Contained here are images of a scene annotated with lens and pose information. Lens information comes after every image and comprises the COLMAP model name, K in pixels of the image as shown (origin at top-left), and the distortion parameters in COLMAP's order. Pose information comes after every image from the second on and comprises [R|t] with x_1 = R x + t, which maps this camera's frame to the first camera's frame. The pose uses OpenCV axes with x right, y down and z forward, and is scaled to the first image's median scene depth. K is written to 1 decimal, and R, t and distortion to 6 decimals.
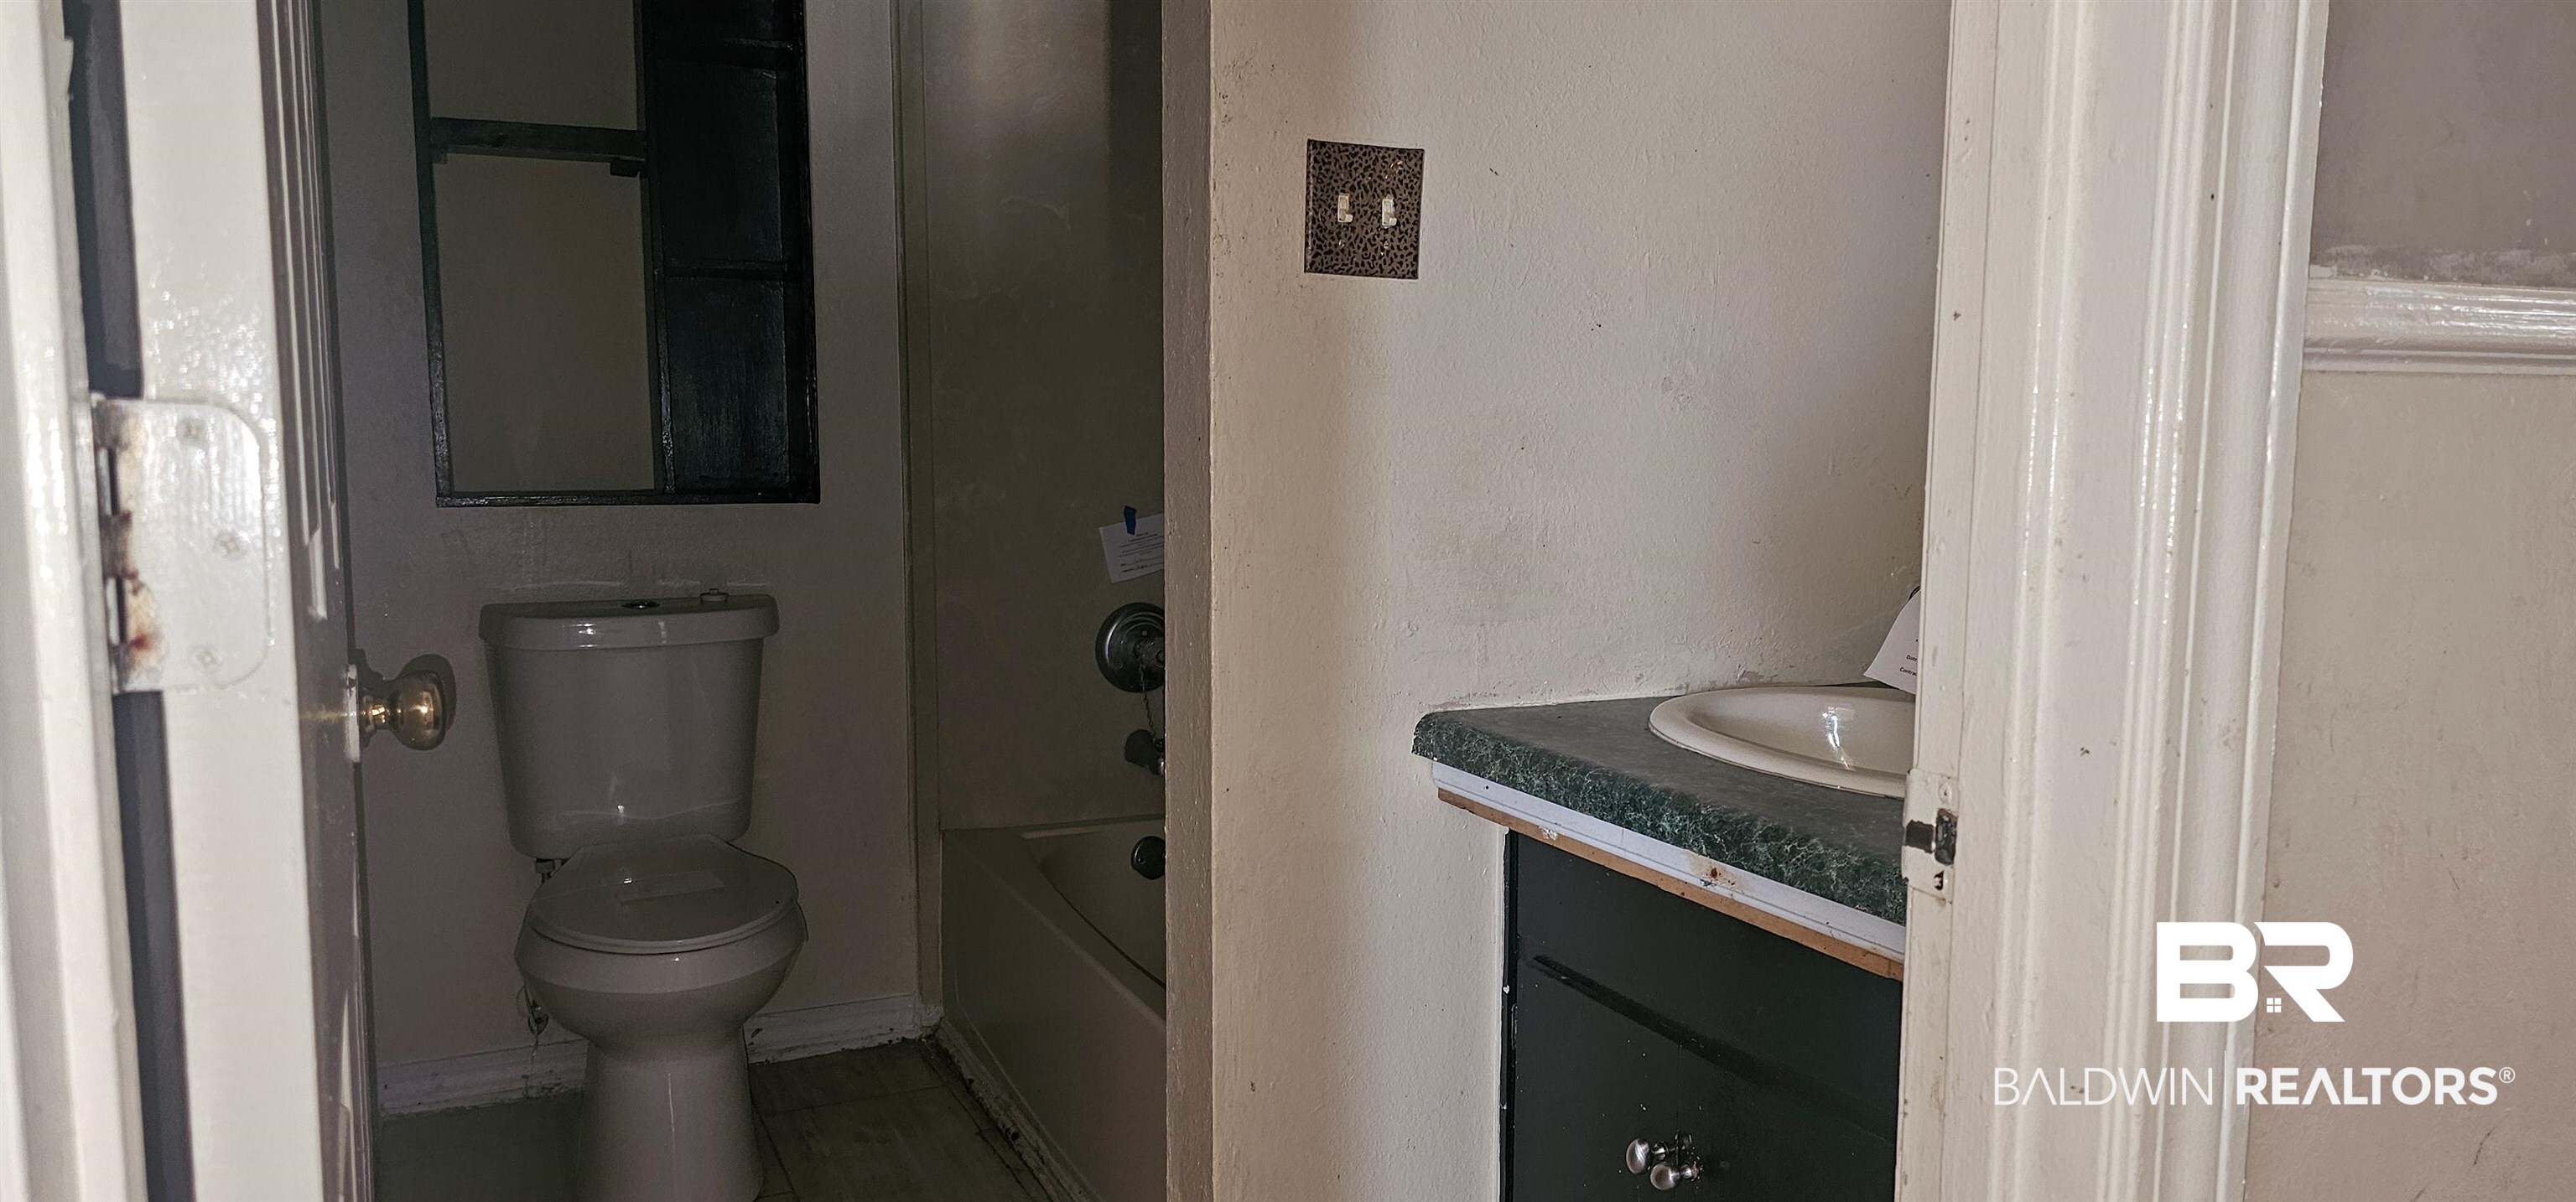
lens RADIAL K [[1722.5, 0, 1298.0], [0, 1722.5, 609.6], [0, 0, 1]] dist [0.066322, -0.062672]
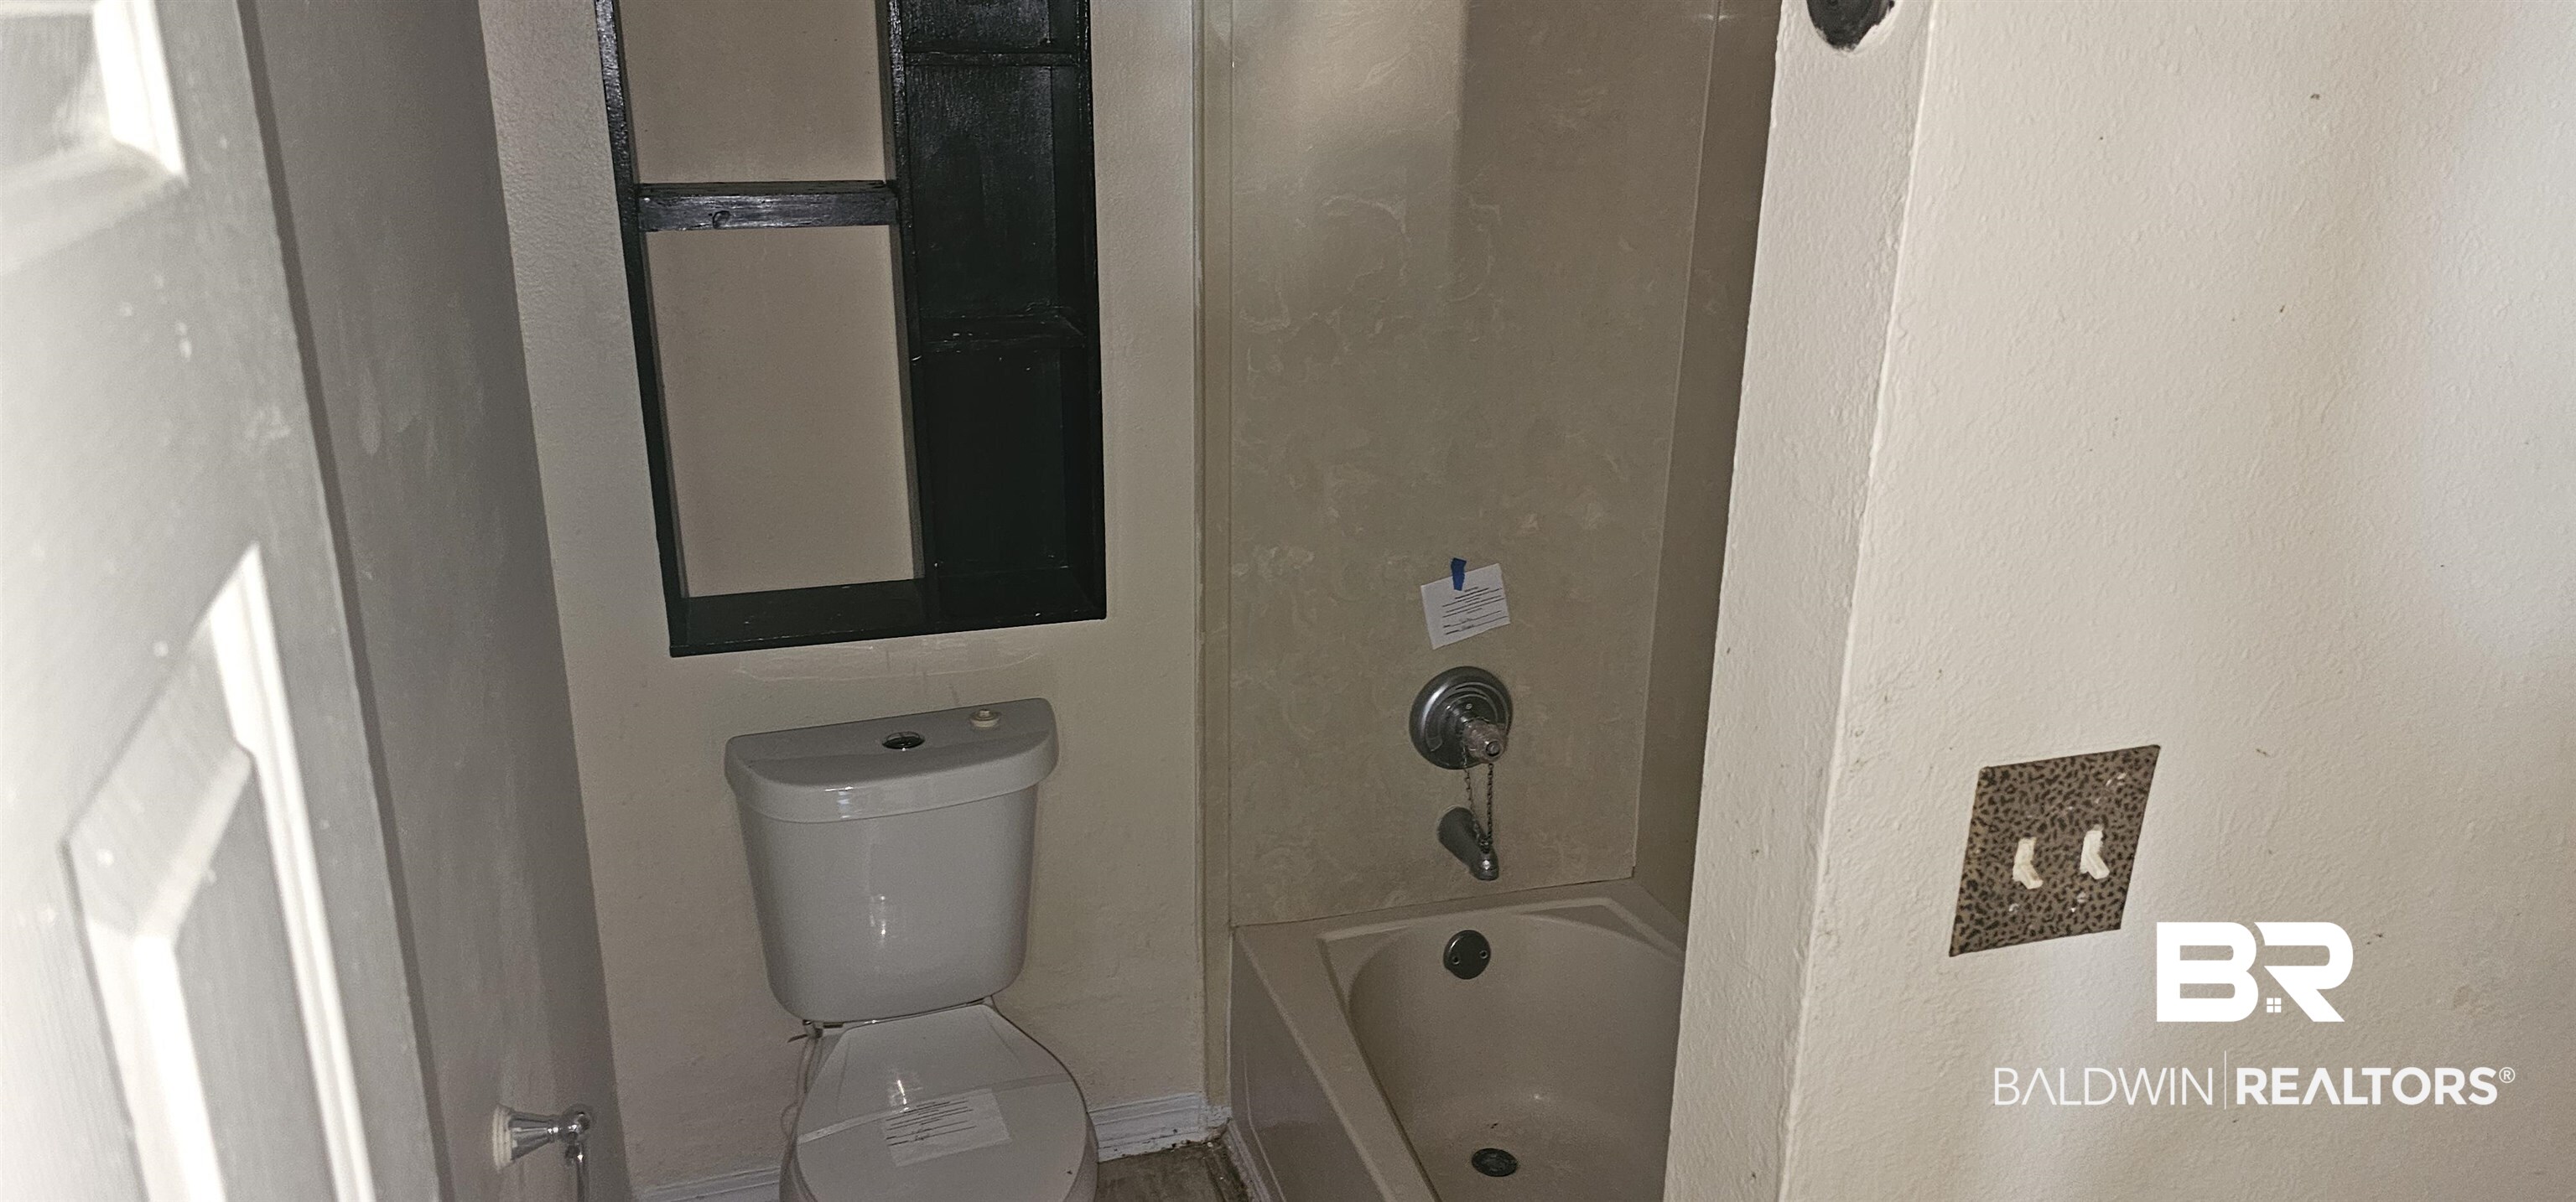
lens RADIAL K [[1722.5, 0, 1264.0], [0, 1722.5, 598.4], [0, 0, 1]] dist [0.066322, -0.062672]
pose [[0.990140, 0.049759, -0.130946, -0.084666], [-0.019920, 0.975298, 0.219991, -0.232080], [0.138658, -0.215214, 0.966673, 0.192858]]
